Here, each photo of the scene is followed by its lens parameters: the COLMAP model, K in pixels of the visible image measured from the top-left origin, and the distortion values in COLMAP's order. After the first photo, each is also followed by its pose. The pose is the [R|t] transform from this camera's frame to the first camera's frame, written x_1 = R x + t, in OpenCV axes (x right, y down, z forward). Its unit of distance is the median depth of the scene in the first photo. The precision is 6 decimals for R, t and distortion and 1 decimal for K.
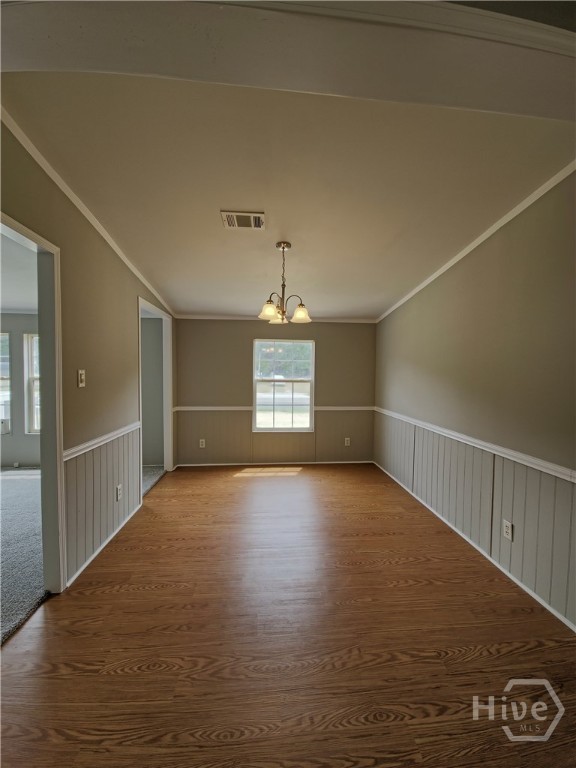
lens RADIAL K [[315.6, 0, 295.9], [0, 315.6, 381.1], [0, 0, 1]] dist [0.010305, -0.007217]
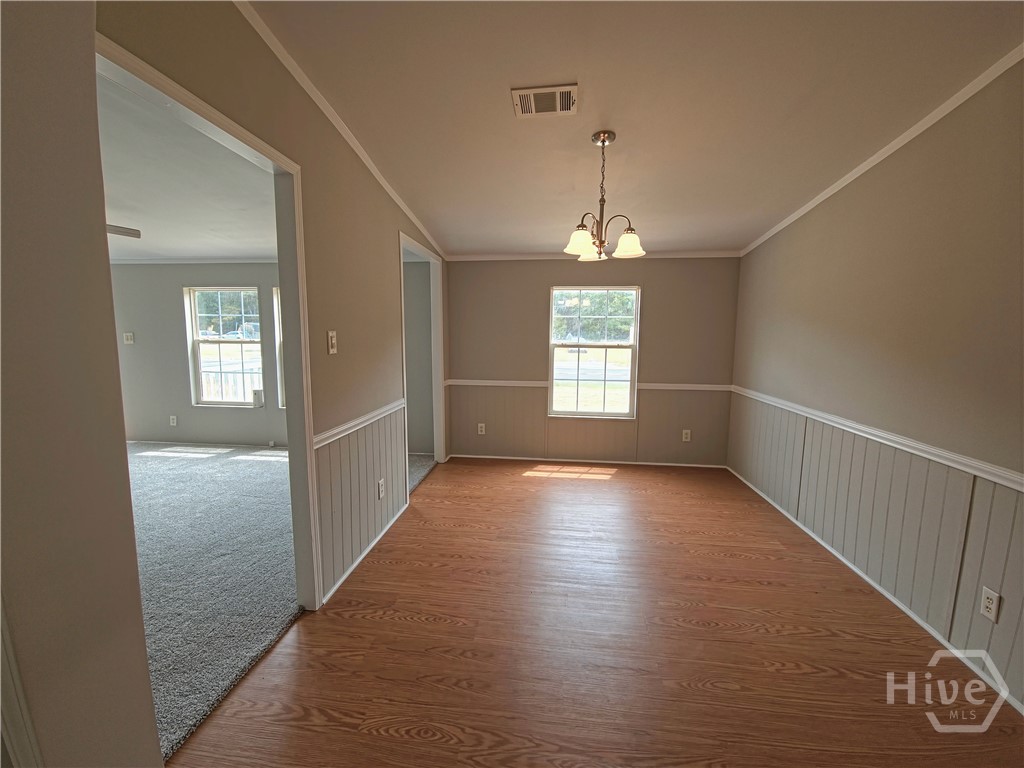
lens RADIAL K [[420.8, 0, 510.0], [0, 420.8, 377.4], [0, 0, 1]] dist [0.010305, -0.007217]
pose [[0.977212, 0.018828, -0.211430, -0.036270], [-0.002836, 0.997127, 0.075689, -0.002353], [0.212247, -0.073364, 0.974458, 0.081549]]
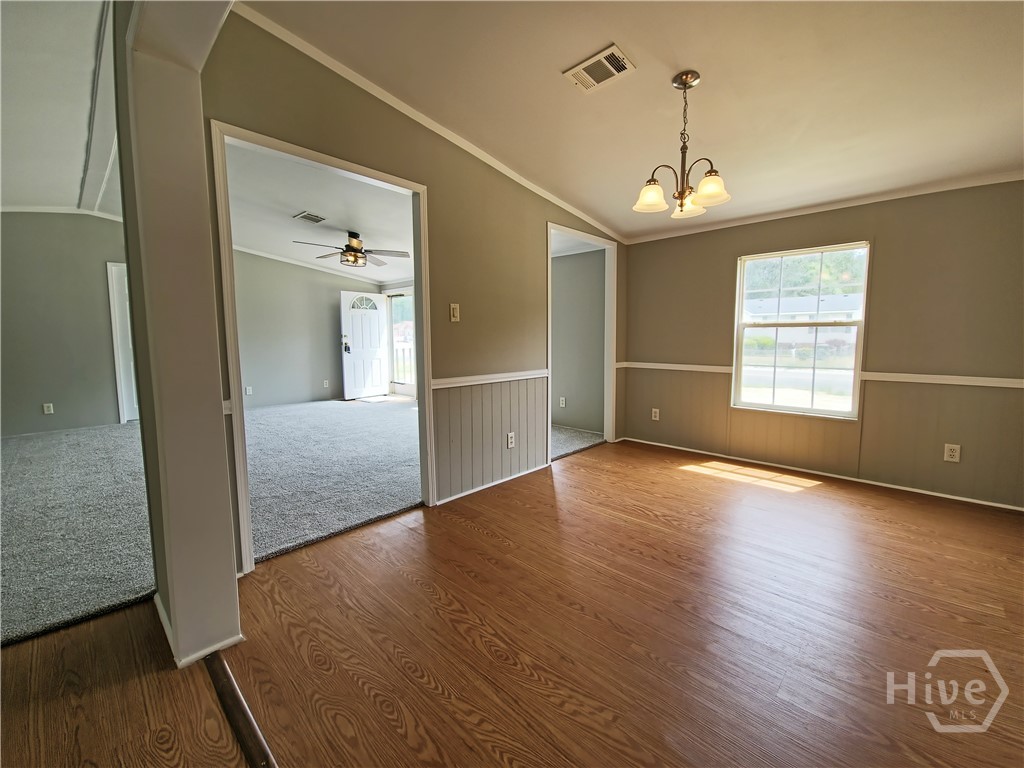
lens RADIAL K [[420.8, 0, 499.7], [0, 420.8, 373.7], [0, 0, 1]] dist [0.010305, -0.007217]
pose [[0.641190, 0.055641, -0.765363, 0.395890], [-0.009680, 0.997875, 0.064434, 0.084226], [0.767321, -0.033906, 0.640366, 0.203565]]
